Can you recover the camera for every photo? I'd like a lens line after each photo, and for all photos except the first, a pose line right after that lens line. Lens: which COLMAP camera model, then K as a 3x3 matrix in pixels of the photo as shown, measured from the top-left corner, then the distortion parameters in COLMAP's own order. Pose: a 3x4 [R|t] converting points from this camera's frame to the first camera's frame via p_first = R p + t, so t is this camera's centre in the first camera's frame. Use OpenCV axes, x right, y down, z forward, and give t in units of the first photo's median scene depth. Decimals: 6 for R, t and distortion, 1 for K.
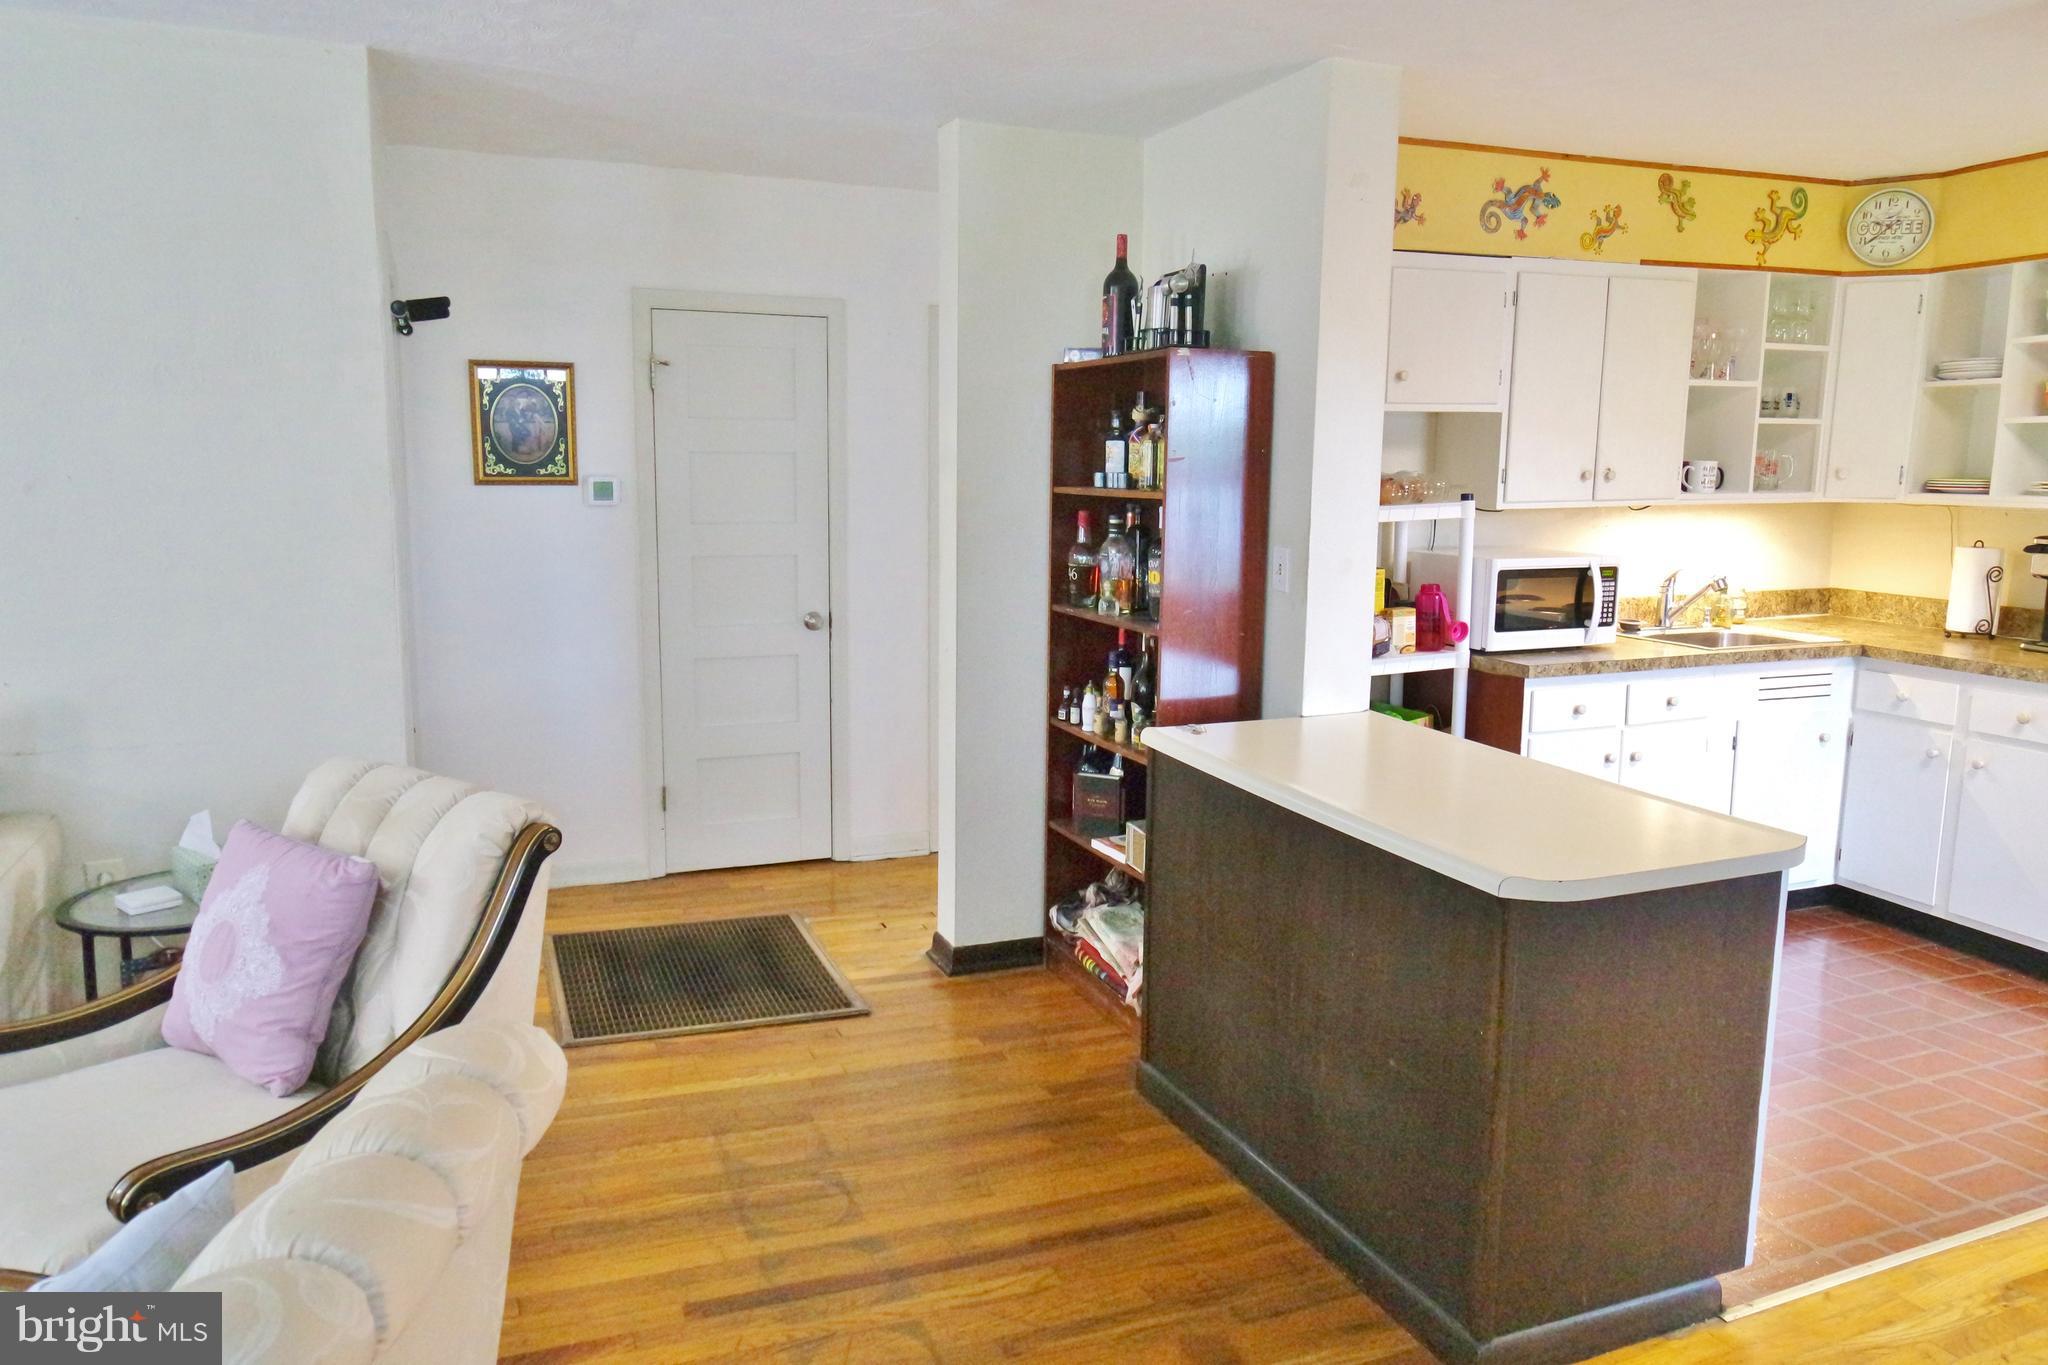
lens RADIAL K [[1402.8, 0, 1012.5], [0, 1402.8, 674.5], [0, 0, 1]] dist [-0.012584, 0.012574]
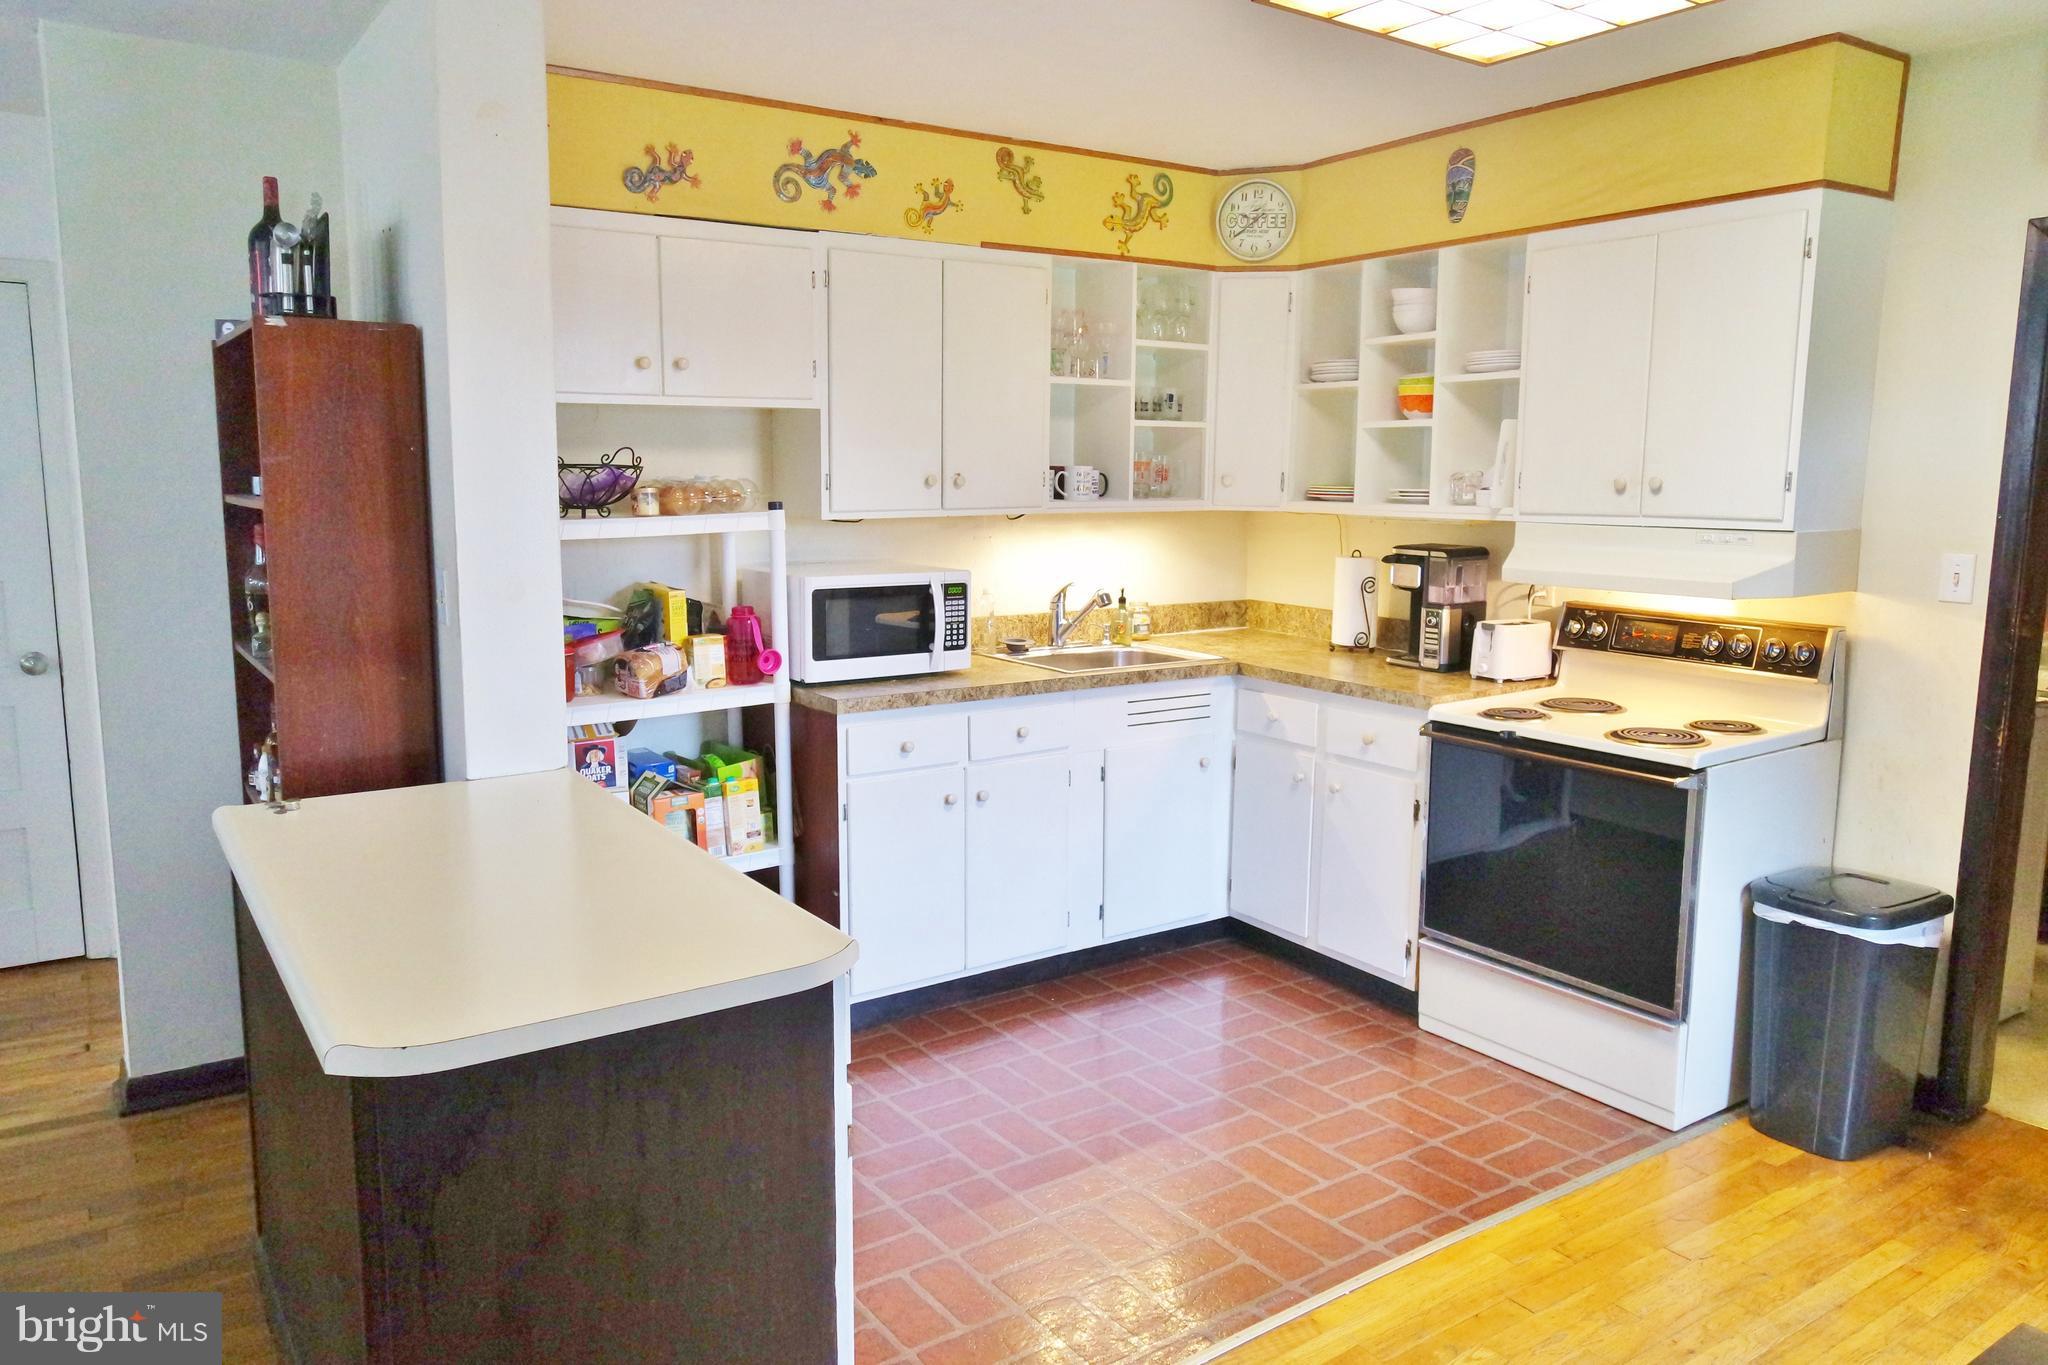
lens RADIAL K [[1402.8, 0, 1012.5], [0, 1402.8, 674.5], [0, 0, 1]] dist [-0.012584, 0.012574]
pose [[0.976044, -0.027686, 0.215803, 0.274531], [0.029123, 0.999570, -0.003484, -0.015025], [-0.215614, 0.009685, 0.976431, 0.121640]]
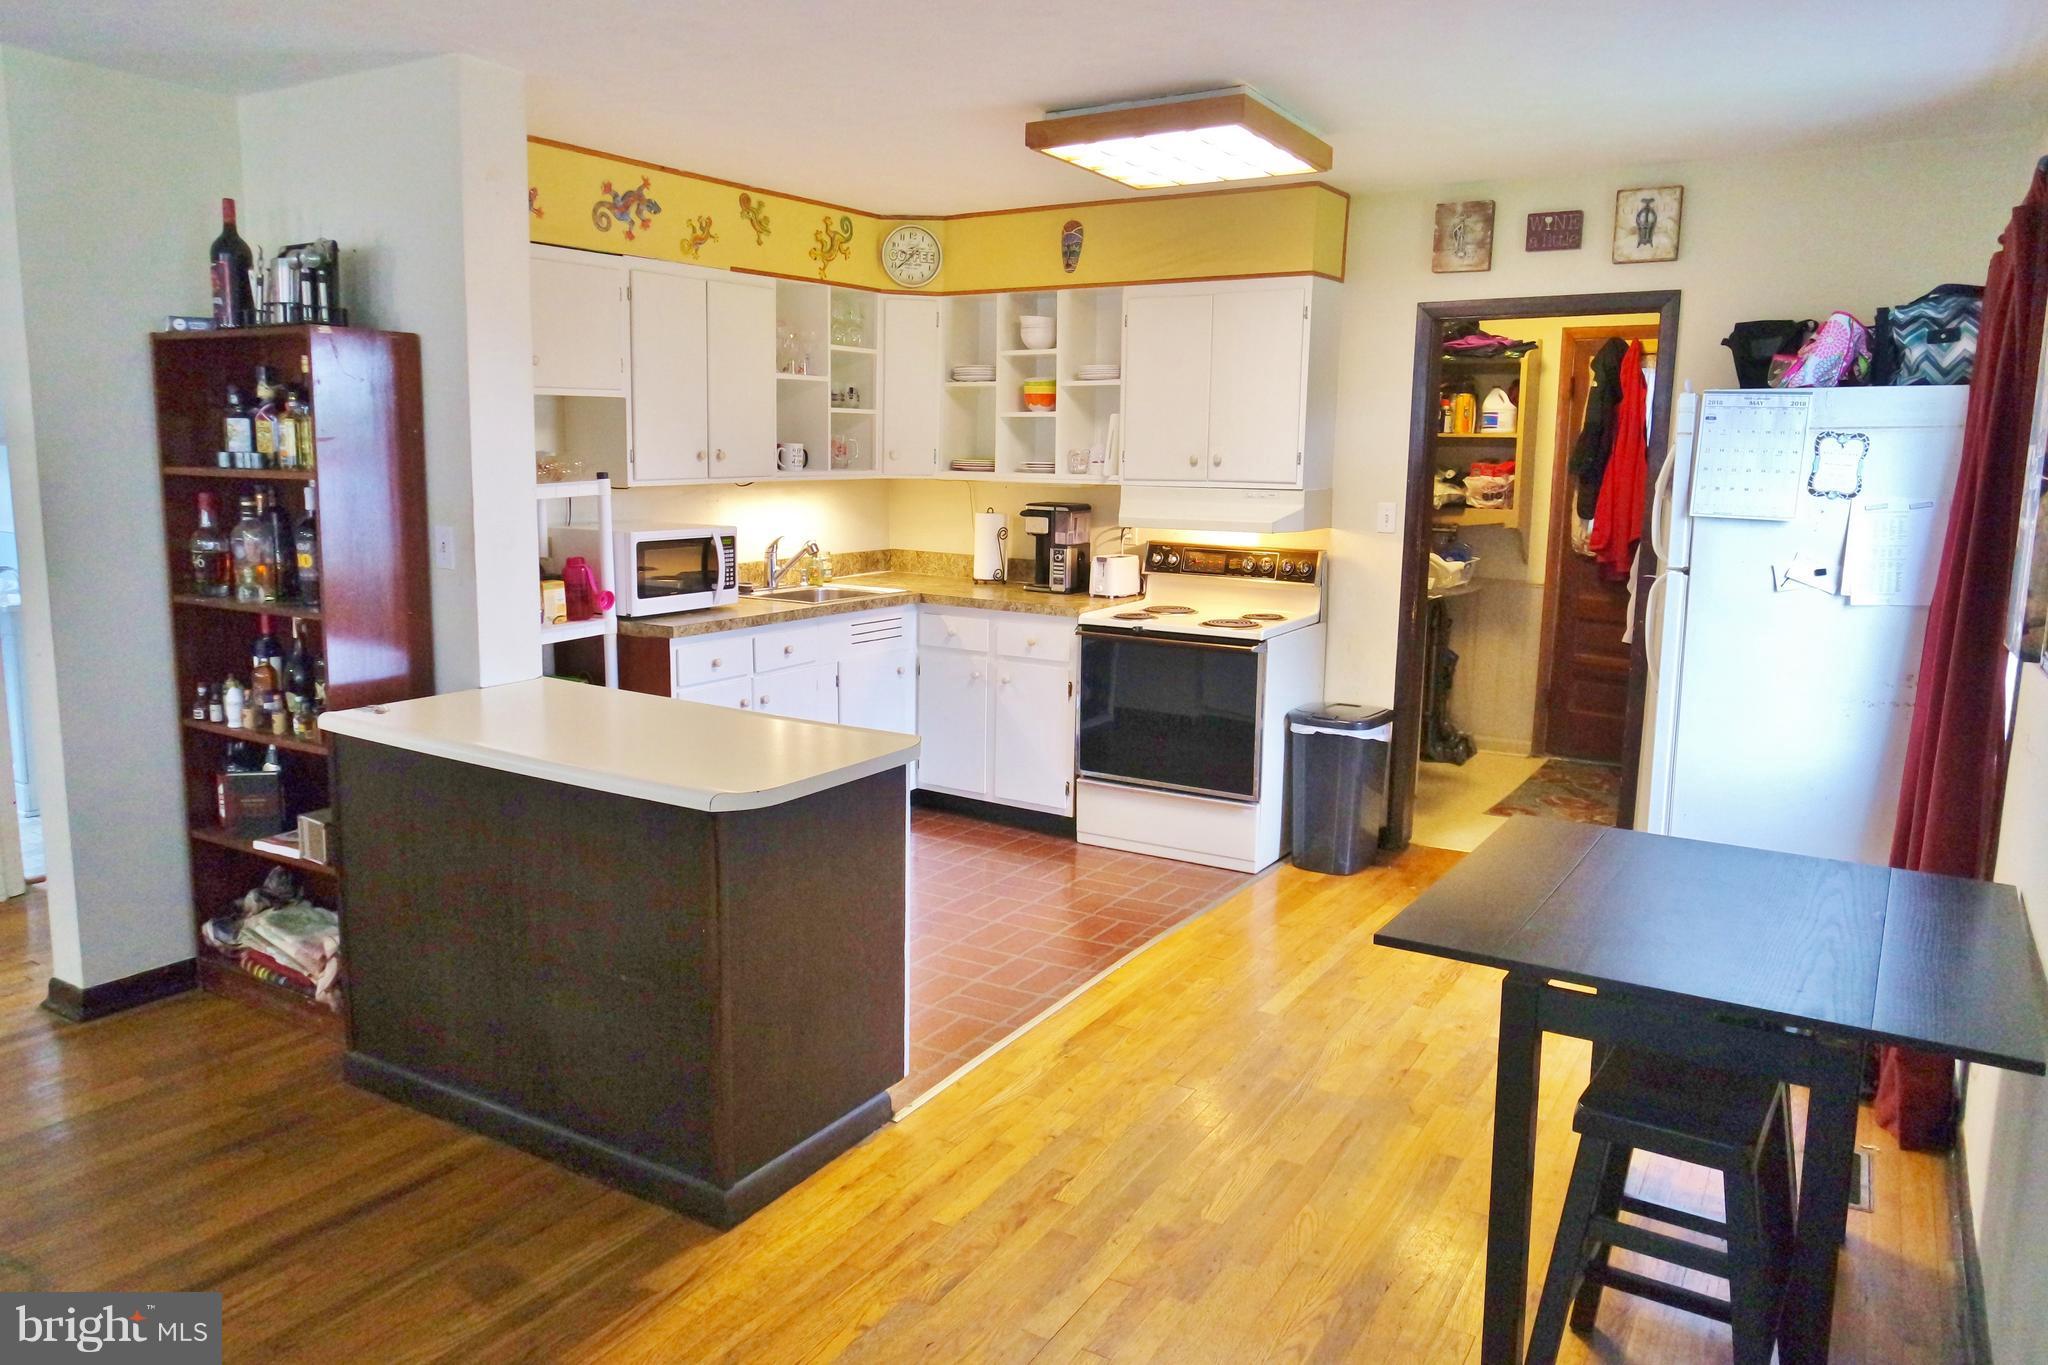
lens RADIAL K [[1402.8, 0, 1012.5], [0, 1402.8, 674.5], [0, 0, 1]] dist [-0.012584, 0.012574]
pose [[0.805596, -0.087263, 0.586004, -0.066769], [0.078165, 0.996102, 0.040877, 0.006542], [-0.587286, 0.012874, 0.809277, -0.058022]]
